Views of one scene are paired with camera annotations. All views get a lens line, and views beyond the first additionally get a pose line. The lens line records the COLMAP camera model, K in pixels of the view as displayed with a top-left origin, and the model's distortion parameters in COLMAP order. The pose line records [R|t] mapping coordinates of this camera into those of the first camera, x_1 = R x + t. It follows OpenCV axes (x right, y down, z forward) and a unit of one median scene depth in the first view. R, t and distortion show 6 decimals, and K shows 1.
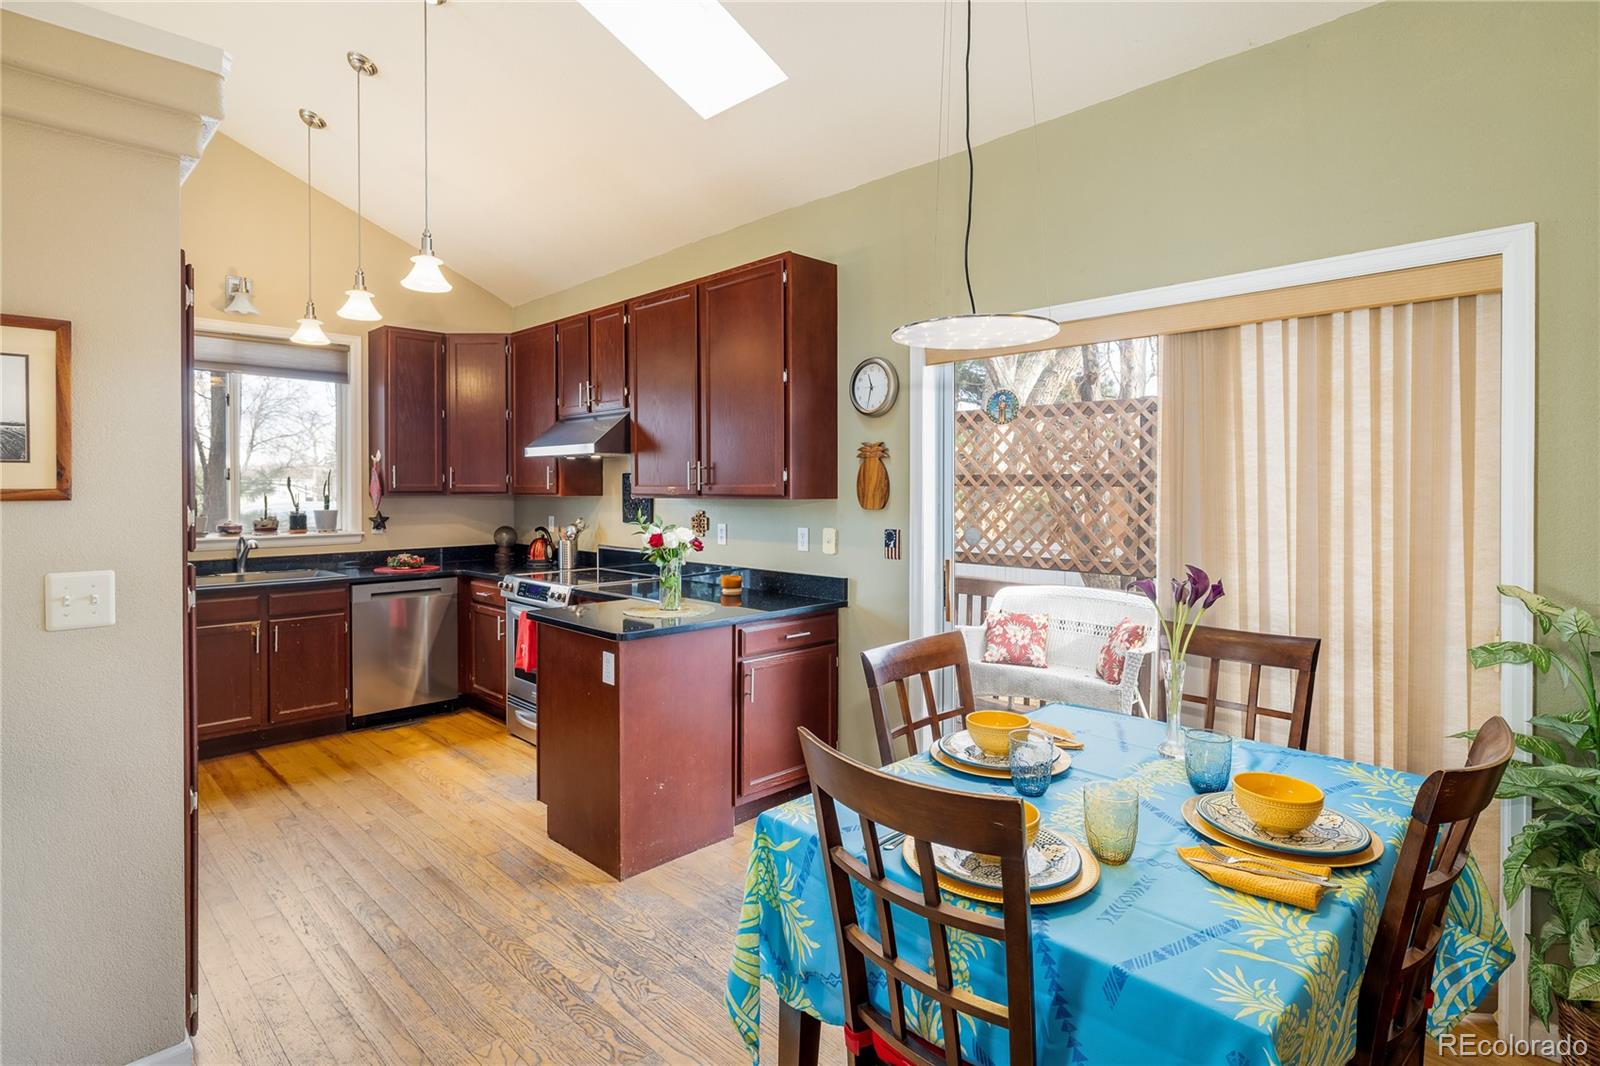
lens RADIAL K [[795.9, 0, 778.1], [0, 795.9, 496.0], [0, 0, 1]] dist [-0.001076, -0.000121]
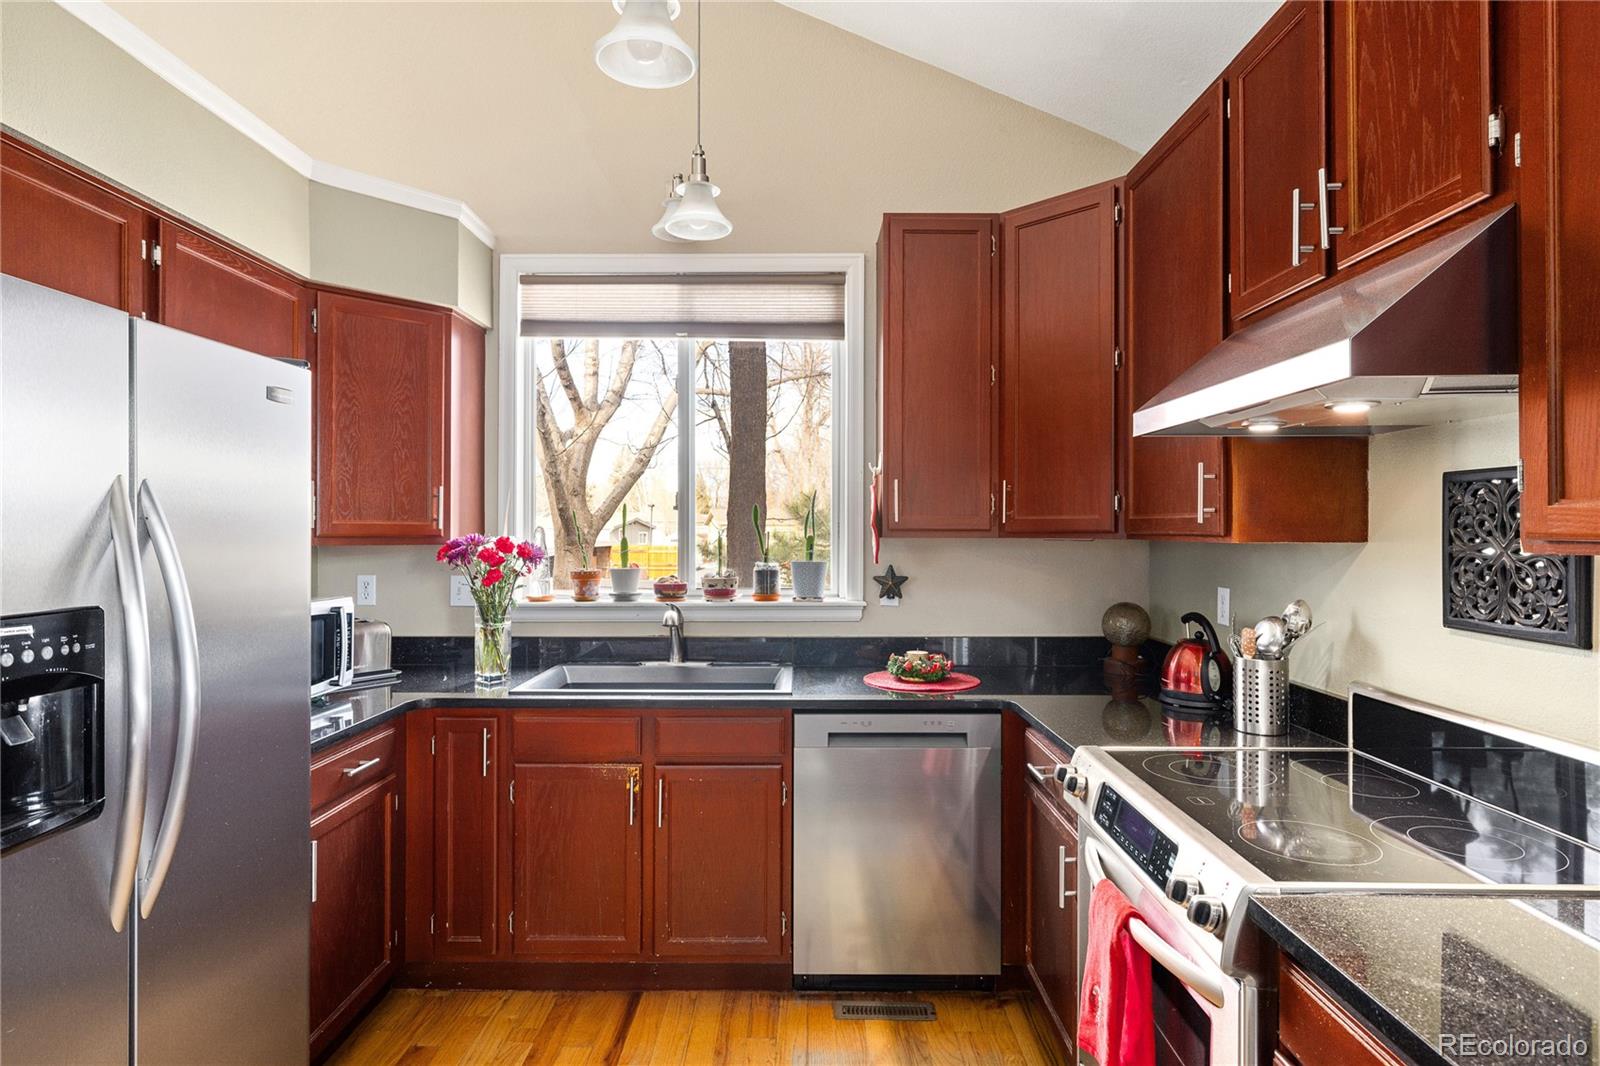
lens RADIAL K [[869.2, 0, 806.0], [0, 869.2, 528.1], [0, 0, 1]] dist [-0.003378, -0.000579]
pose [[0.721768, 0.000820, -0.692135, -0.135326], [-0.009869, 0.999910, -0.009107, -0.000642], [0.692065, 0.013404, 0.721711, 0.556521]]
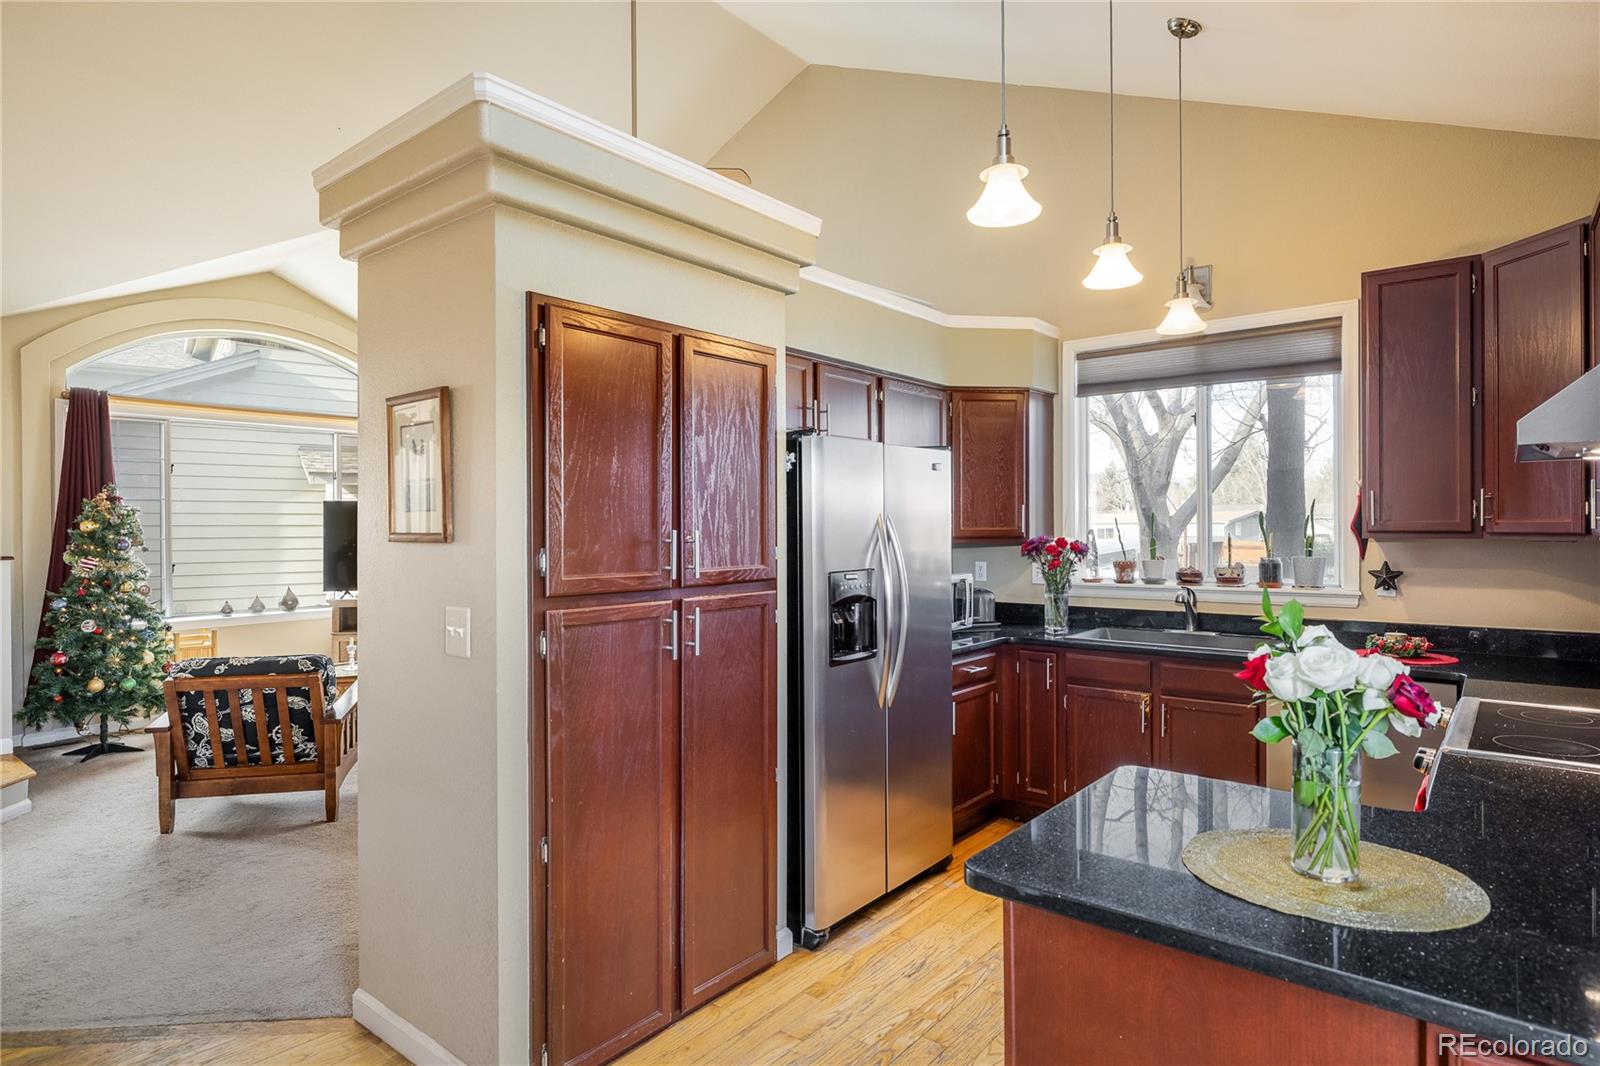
lens RADIAL K [[869.2, 0, 806.0], [0, 869.2, 528.1], [0, 0, 1]] dist [-0.003378, -0.000579]
pose [[0.135133, 0.001751, -0.990826, 0.141826], [-0.005843, 0.999982, 0.000970, -0.006645], [0.990810, 0.005659, 0.135141, 0.464133]]
